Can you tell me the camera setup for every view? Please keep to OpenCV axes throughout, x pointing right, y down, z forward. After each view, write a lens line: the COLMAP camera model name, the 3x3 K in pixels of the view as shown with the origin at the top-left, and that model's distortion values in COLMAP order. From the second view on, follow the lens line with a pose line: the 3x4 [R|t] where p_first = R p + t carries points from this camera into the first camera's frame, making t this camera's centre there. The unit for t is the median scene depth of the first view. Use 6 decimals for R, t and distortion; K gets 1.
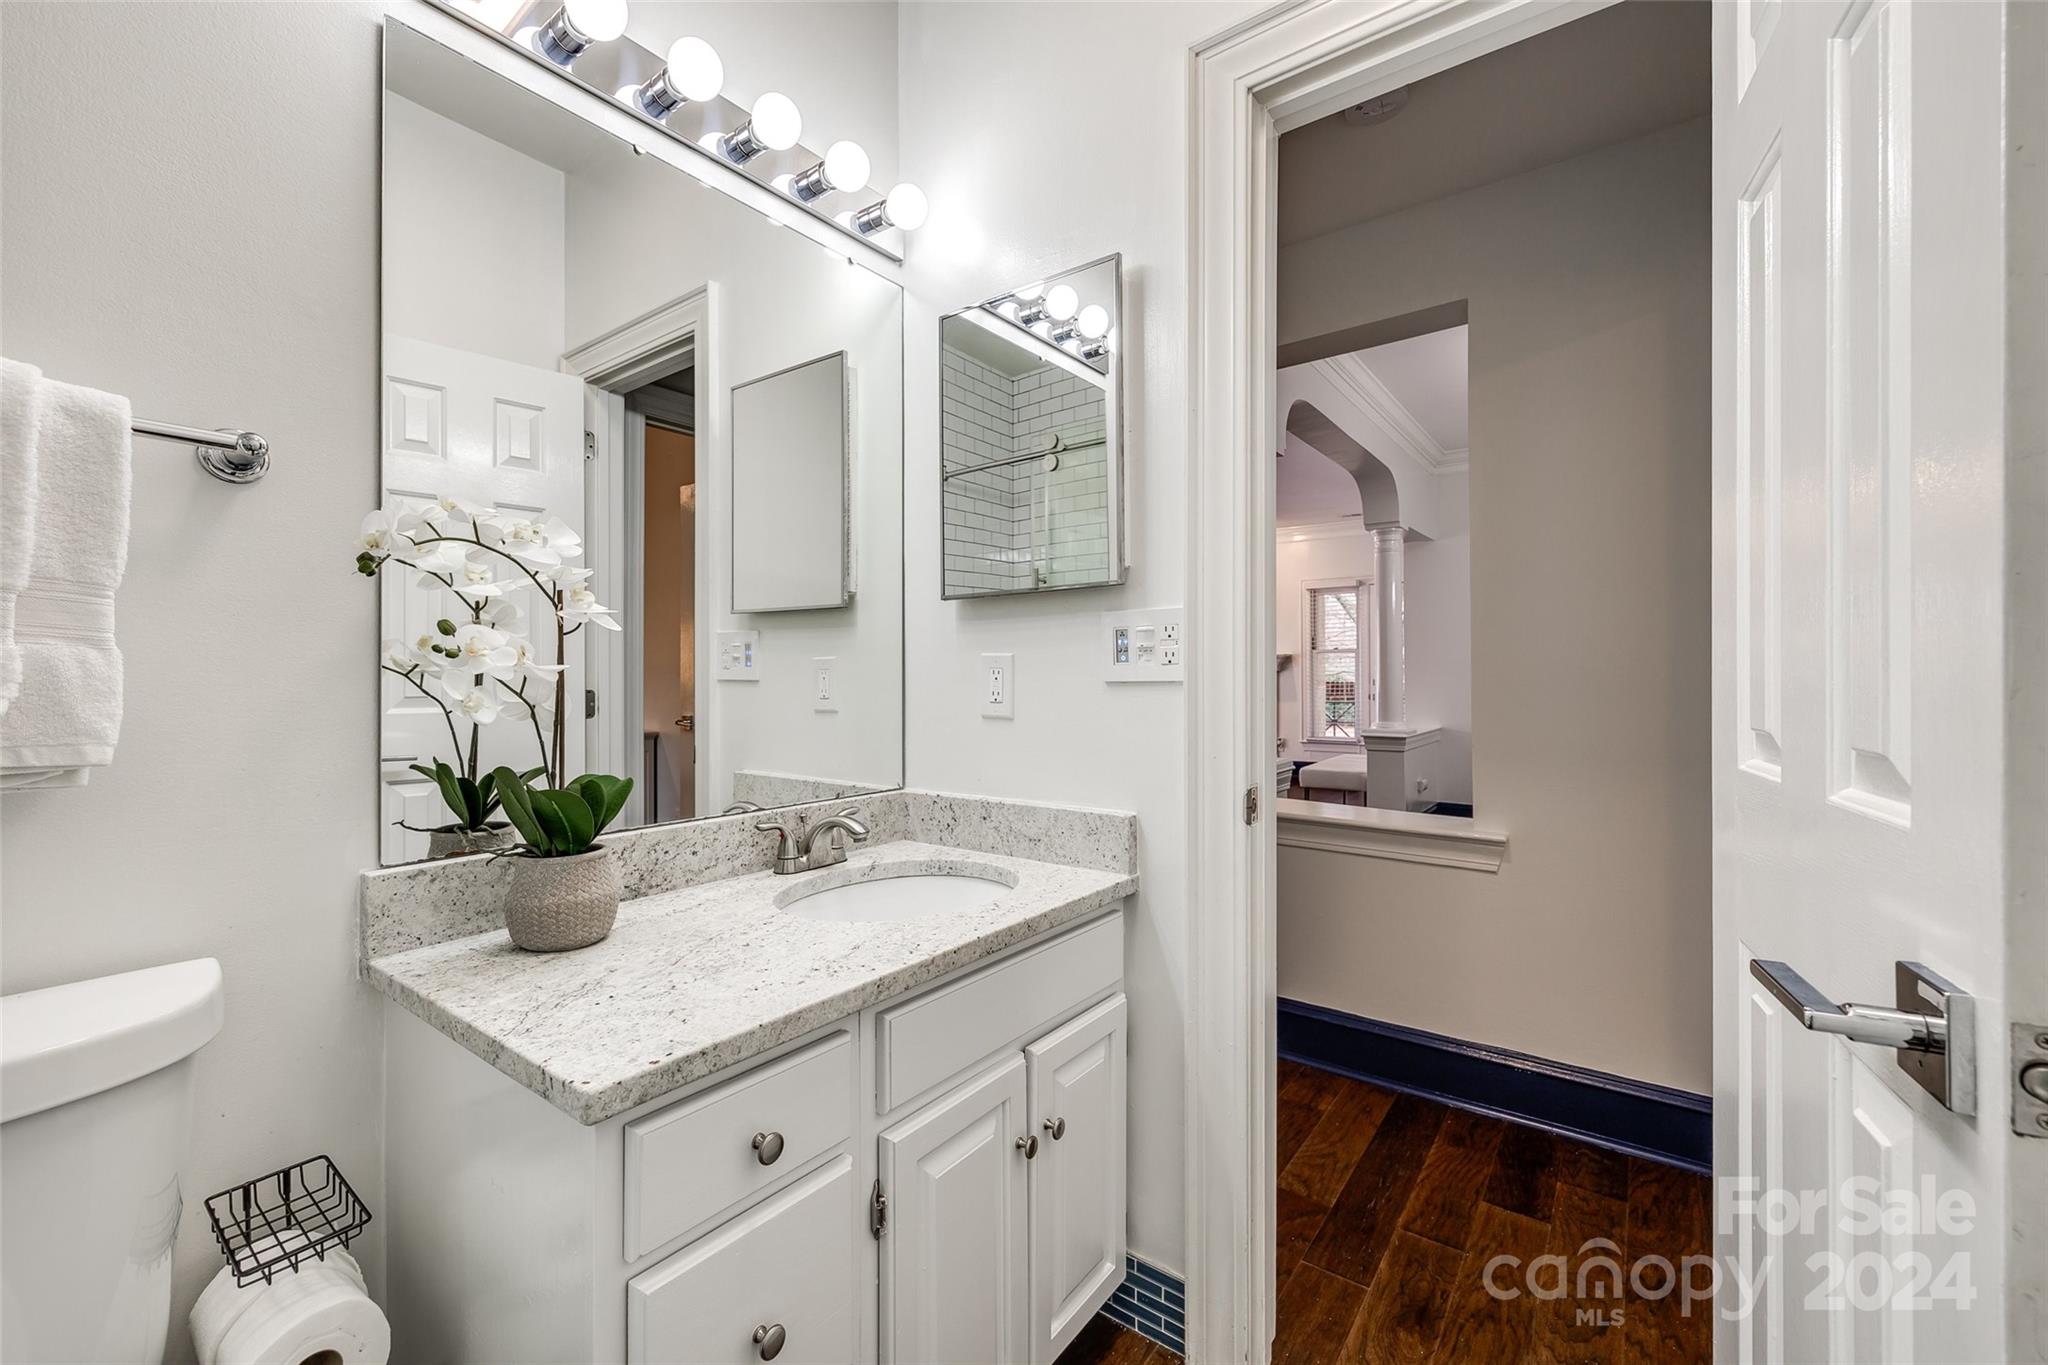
lens RADIAL K [[826.9, 0, 1025.0], [0, 826.9, 673.2], [0, 0, 1]] dist [-0.000247, -0.000016]
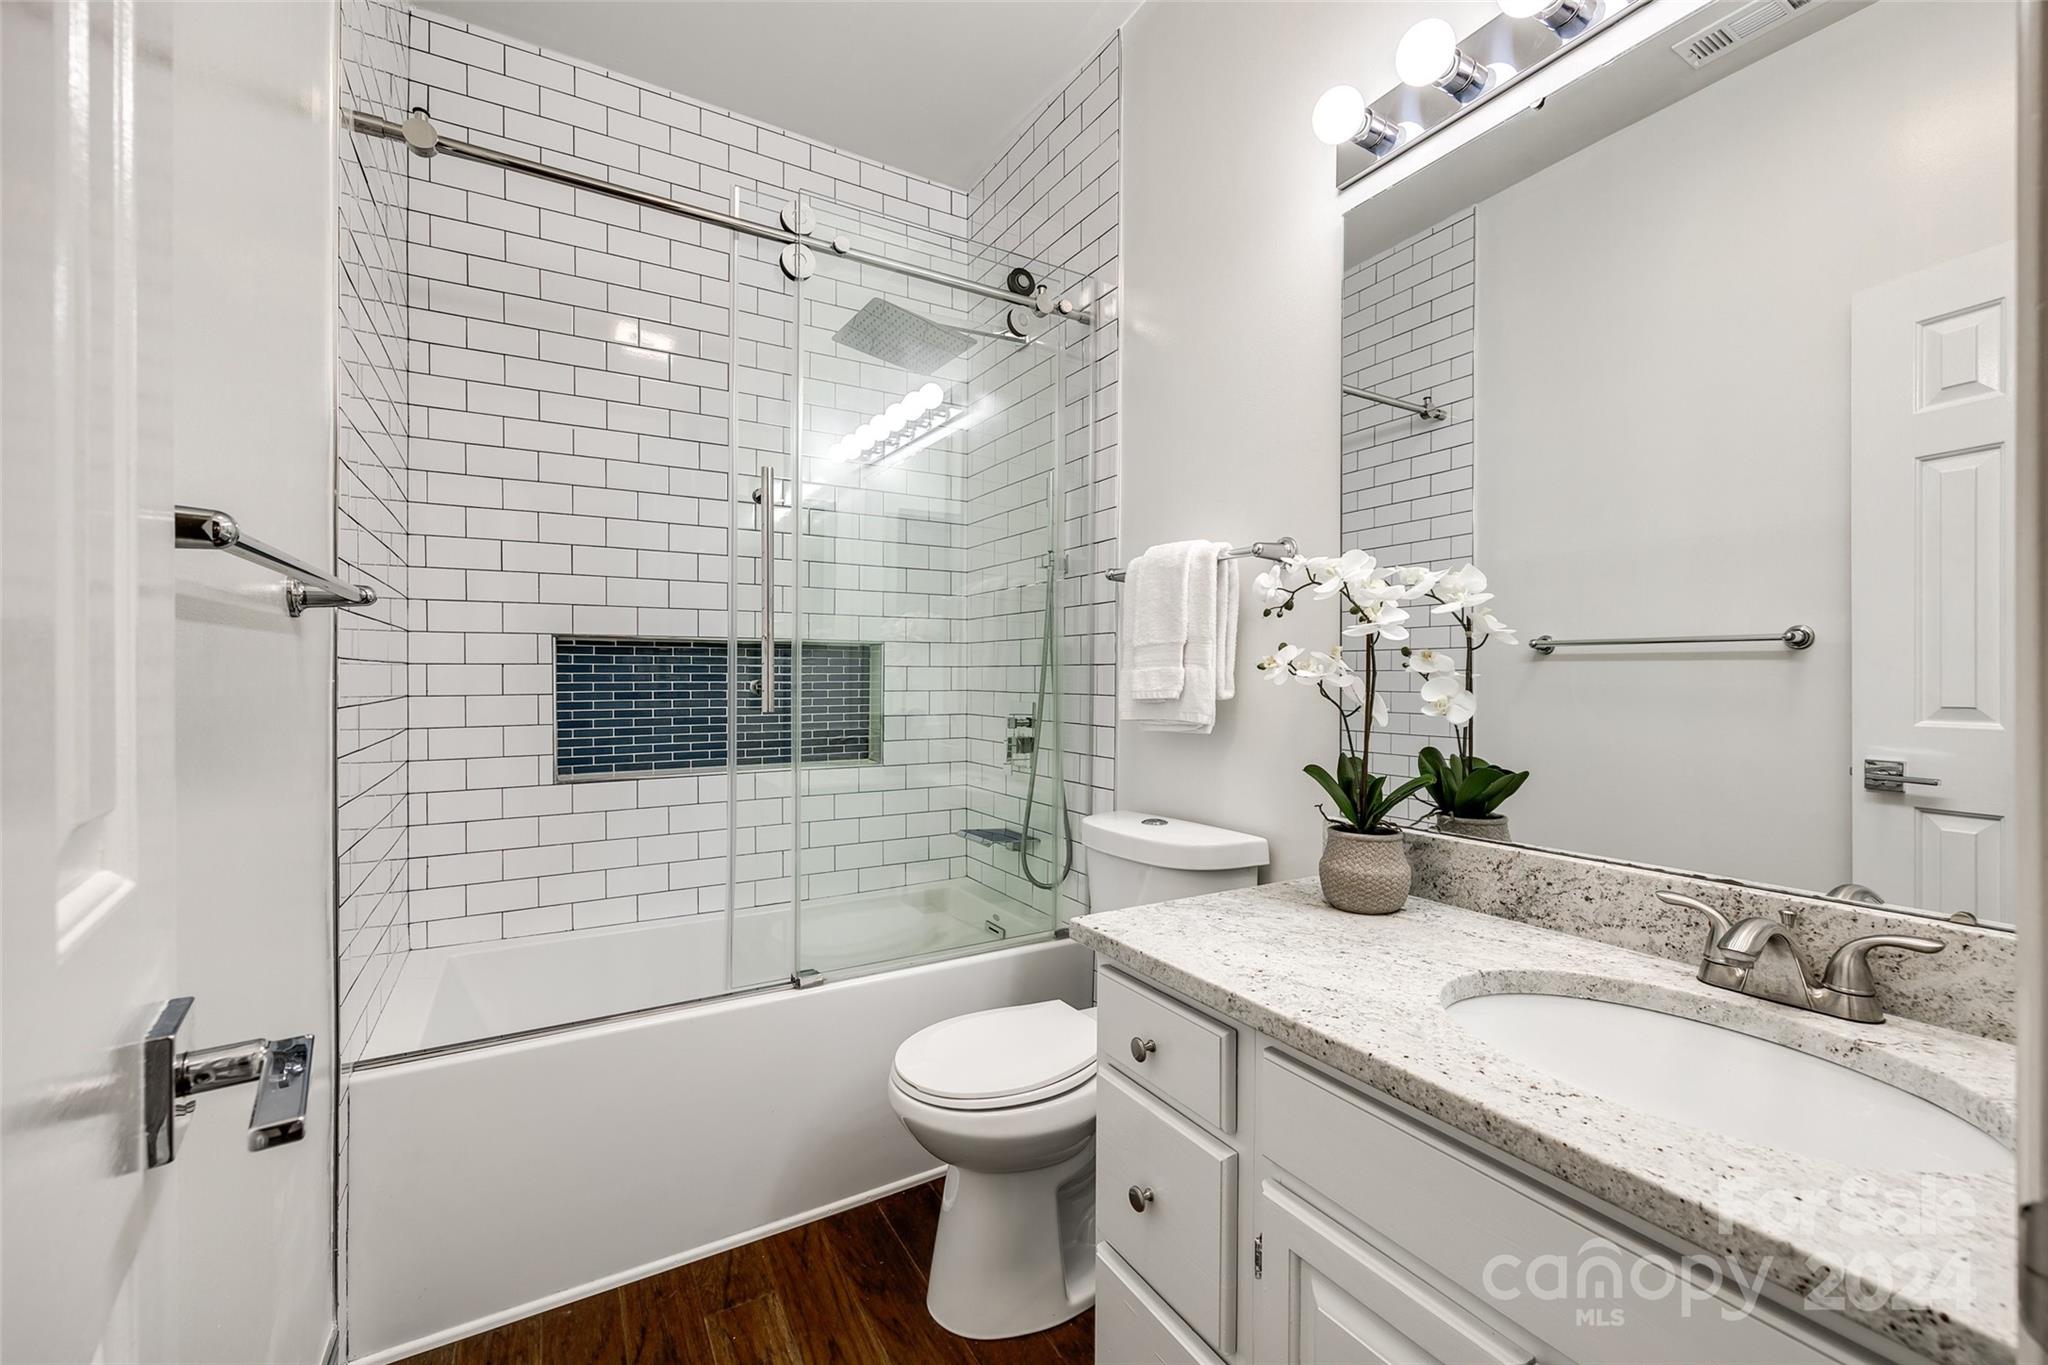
lens RADIAL K [[826.9, 0, 1025.0], [0, 826.9, 673.2], [0, 0, 1]] dist [-0.000247, -0.000016]
pose [[-0.390914, -0.005533, -0.920411, 0.725399], [0.003812, 0.999964, -0.007631, -0.002038], [0.920419, -0.006491, -0.390879, 1.025896]]
